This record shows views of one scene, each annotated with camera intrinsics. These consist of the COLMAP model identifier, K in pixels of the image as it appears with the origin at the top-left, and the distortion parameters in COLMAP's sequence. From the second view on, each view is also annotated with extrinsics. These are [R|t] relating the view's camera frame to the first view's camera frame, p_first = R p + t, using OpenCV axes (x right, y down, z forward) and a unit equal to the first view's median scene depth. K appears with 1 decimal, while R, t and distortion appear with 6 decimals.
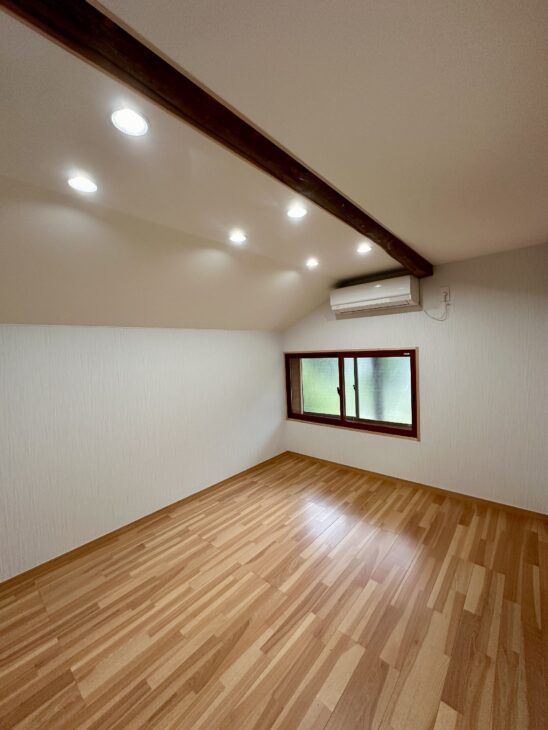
lens RADIAL K [[291.1, 0, 277.4], [0, 291.1, 362.0], [0, 0, 1]] dist [-0.000210, -0.000085]
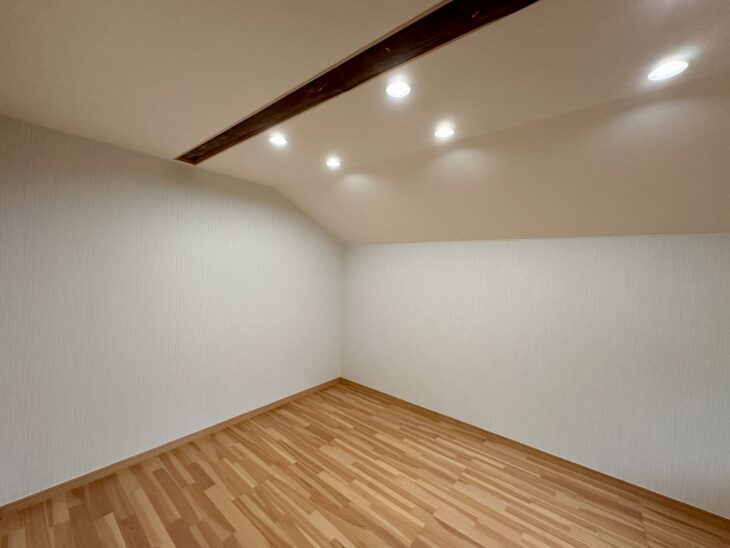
lens RADIAL K [[291.1, 0, 369.5], [0, 291.1, 277.7], [0, 0, 1]] dist [-0.000210, -0.000085]
pose [[0.029118, 0.075551, -0.996717, 0.672881], [-0.077289, 0.994324, 0.073112, -0.050632], [0.996583, 0.074907, 0.034793, 0.717873]]
